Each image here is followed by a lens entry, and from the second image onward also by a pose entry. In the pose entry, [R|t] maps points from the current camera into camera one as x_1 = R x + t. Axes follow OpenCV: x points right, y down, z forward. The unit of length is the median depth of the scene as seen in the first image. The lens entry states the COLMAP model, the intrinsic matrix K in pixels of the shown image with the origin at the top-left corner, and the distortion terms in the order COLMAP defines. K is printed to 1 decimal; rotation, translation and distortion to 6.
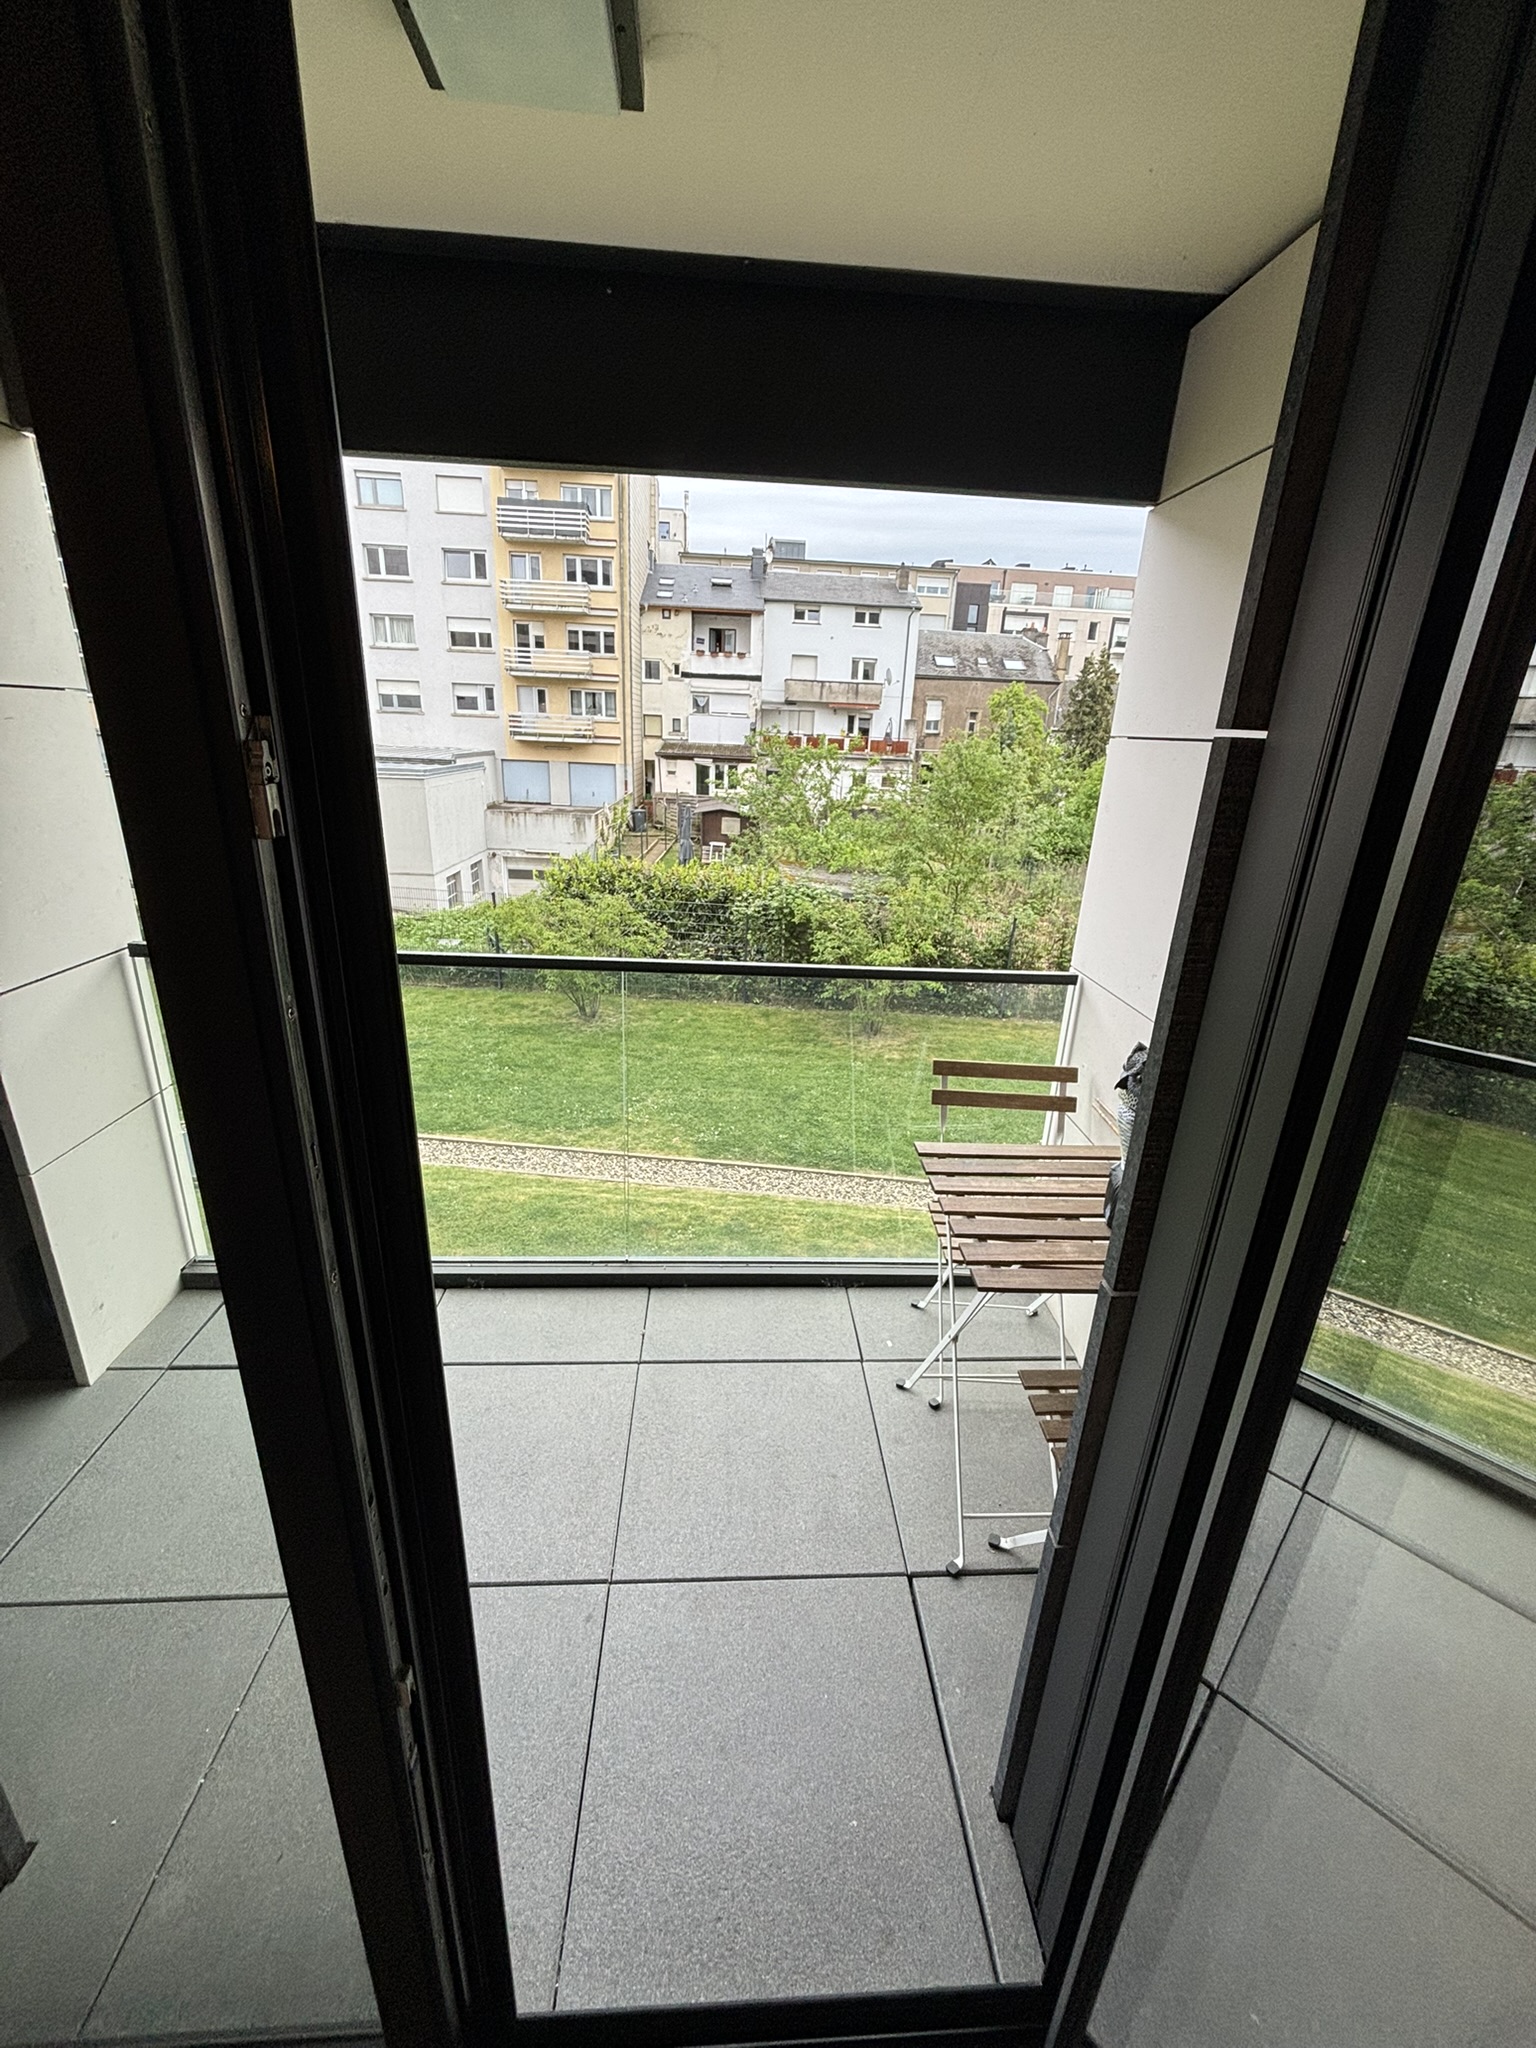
lens RADIAL K [[825.9, 0, 781.6], [0, 825.9, 1021.5], [0, 0, 1]] dist [0.010715, -0.000567]
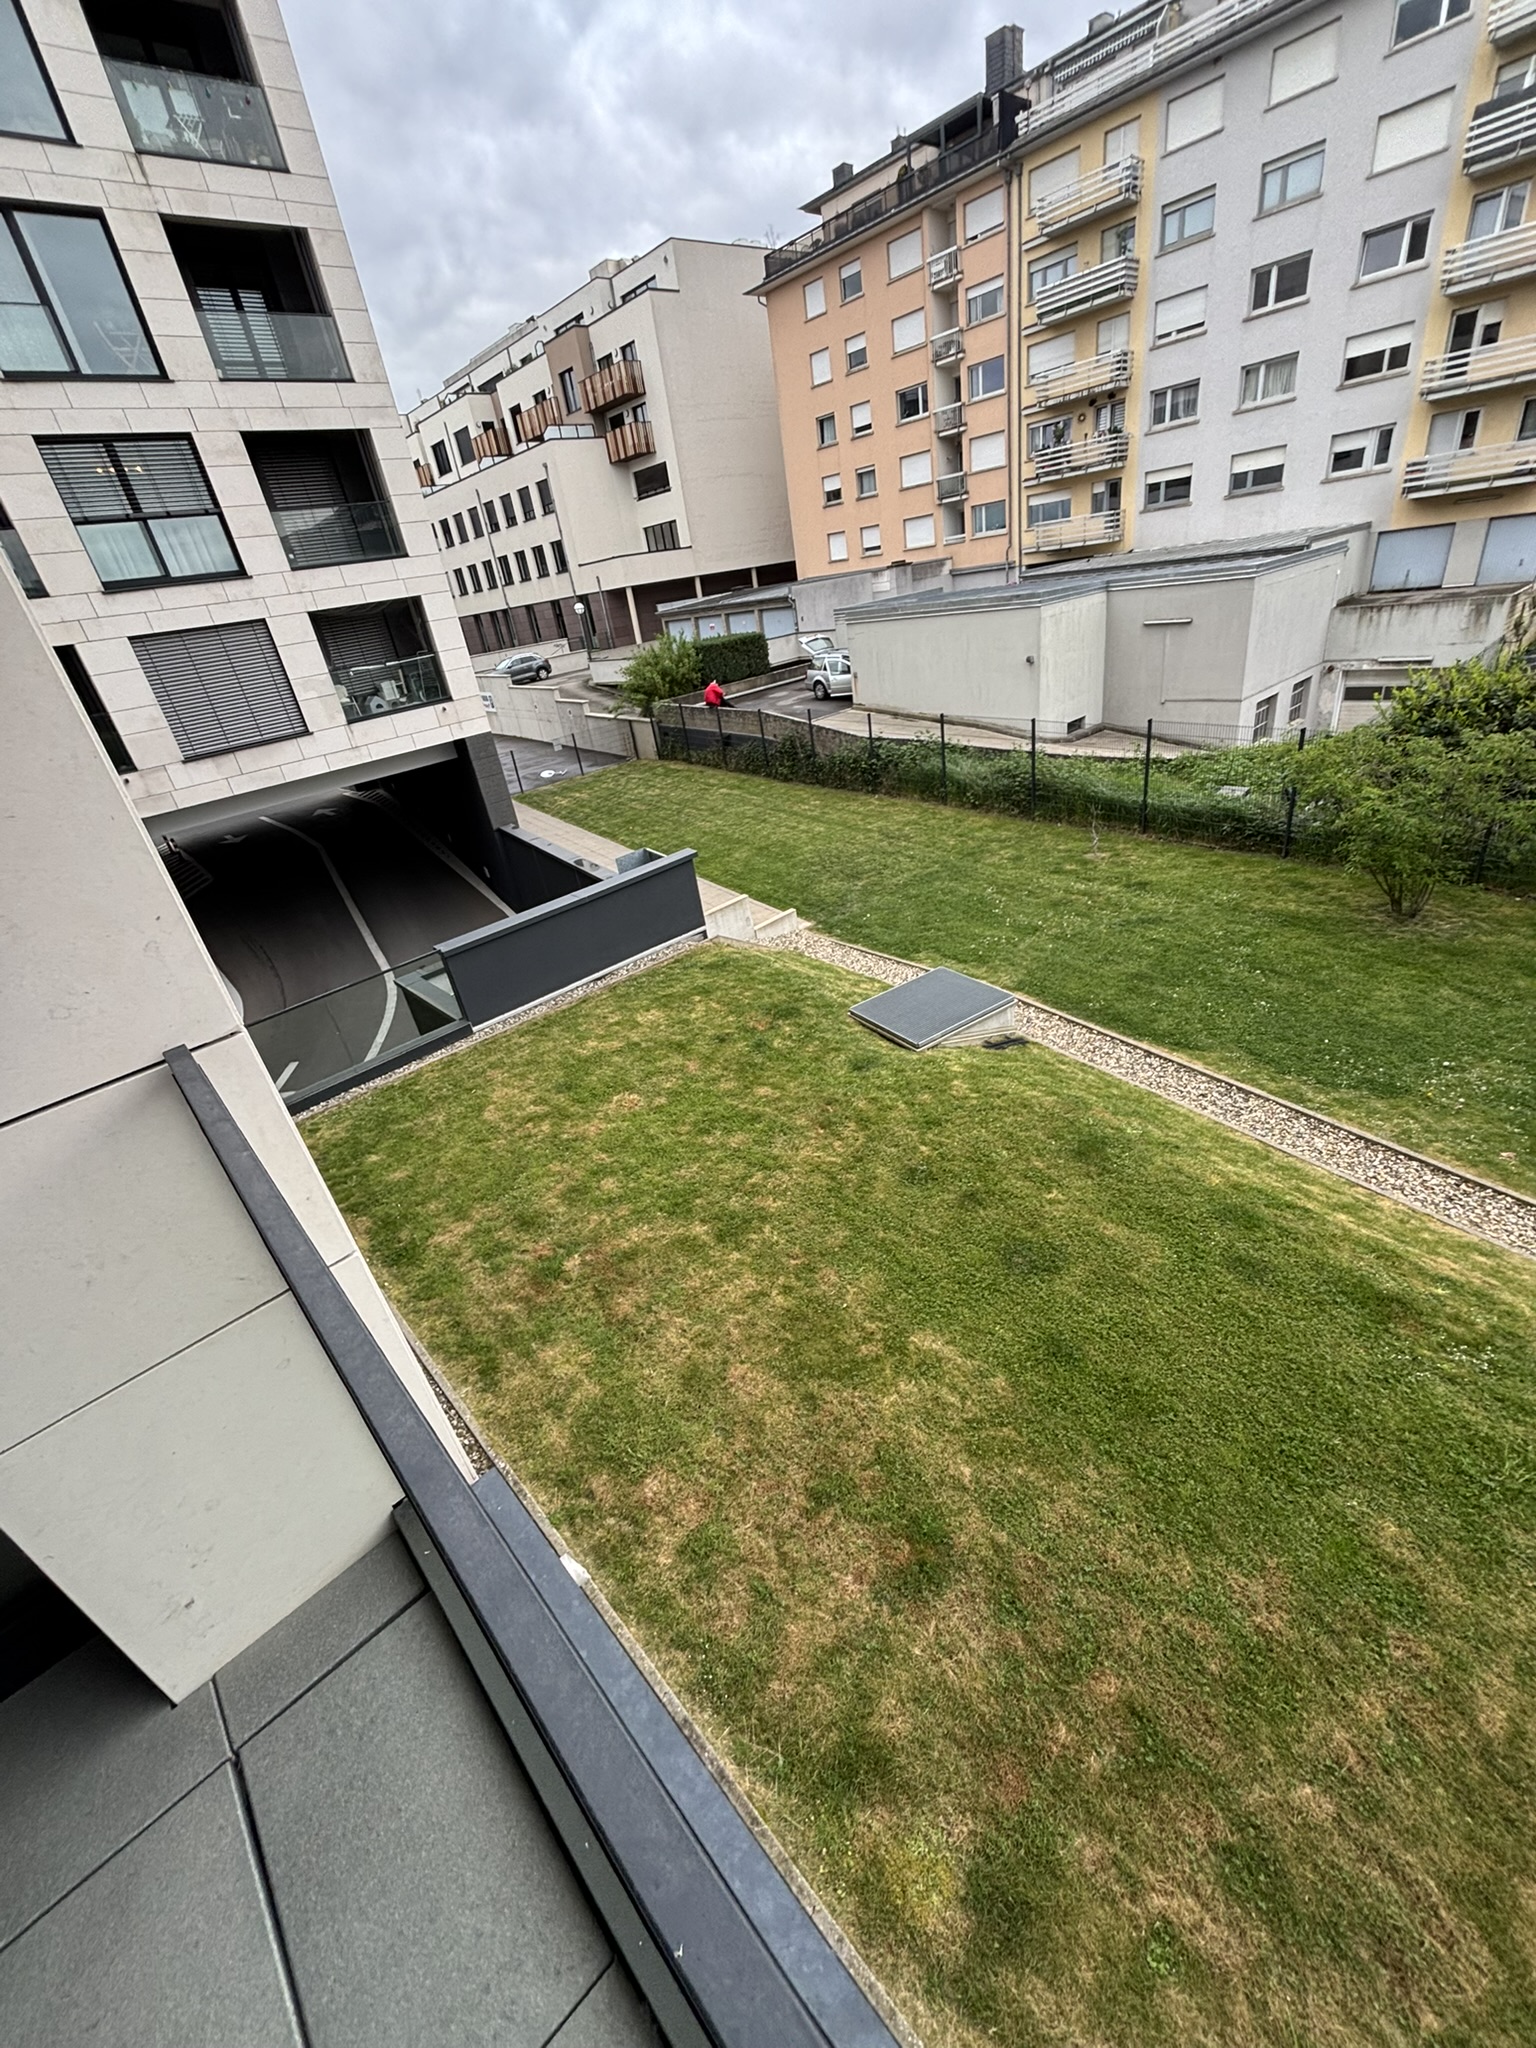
lens RADIAL K [[825.9, 0, 789.1], [0, 825.9, 1012.6], [0, 0, 1]] dist [0.010715, -0.000567]
pose [[0.633932, 0.244994, -0.733559, -0.024644], [-0.098582, 0.966360, 0.237551, -0.038047], [0.767080, -0.078275, 0.636758, 0.128373]]
